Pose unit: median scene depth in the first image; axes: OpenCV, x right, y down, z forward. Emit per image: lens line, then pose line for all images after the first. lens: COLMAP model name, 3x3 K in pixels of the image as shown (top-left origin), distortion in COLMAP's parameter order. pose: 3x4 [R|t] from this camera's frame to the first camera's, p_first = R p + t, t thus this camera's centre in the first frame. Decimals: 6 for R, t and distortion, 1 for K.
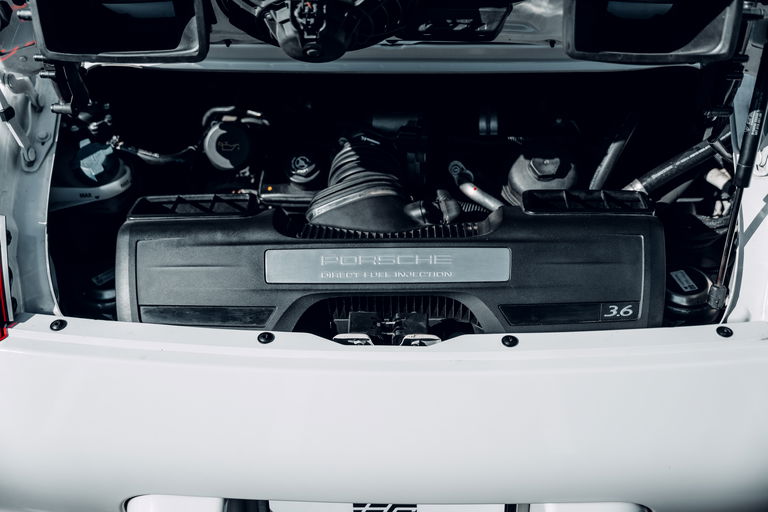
lens RADIAL K [[888.0, 0, 384.0], [0, 888.0, 256.0], [0, 0, 1]] dist [0.009006, 0.006791]
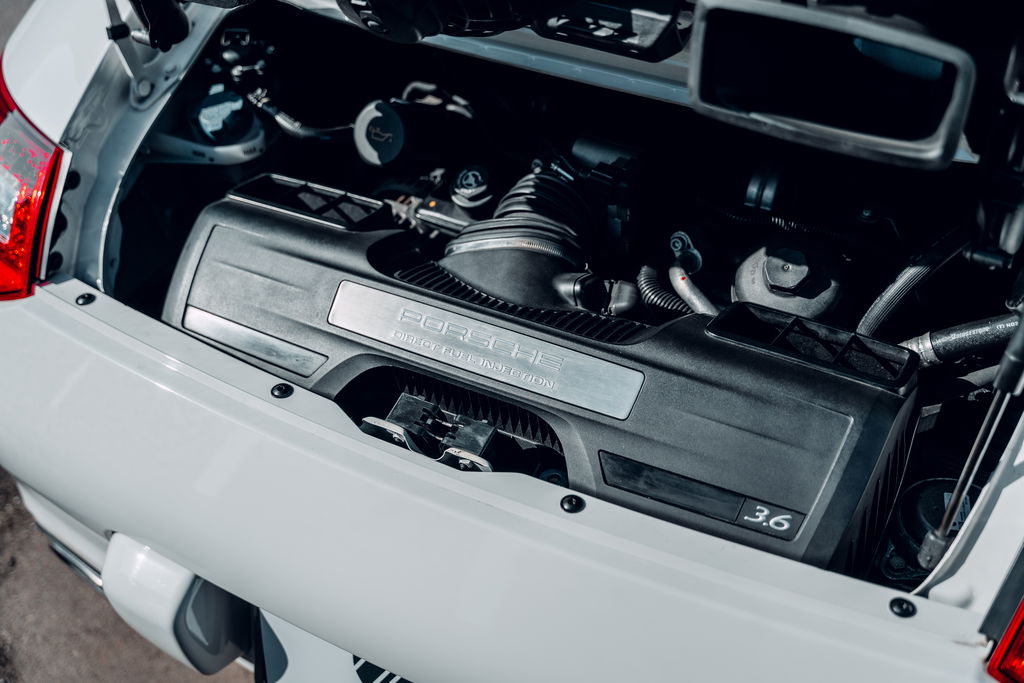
lens RADIAL K [[1184.0, 0, 512.0], [0, 1184.0, 341.5], [0, 0, 1]] dist [0.009006, 0.006791]
pose [[0.889620, 0.286011, -0.356053, 0.334602], [-0.271540, 0.958100, 0.091165, -0.079896], [0.367209, 0.015580, 0.930008, 0.123565]]
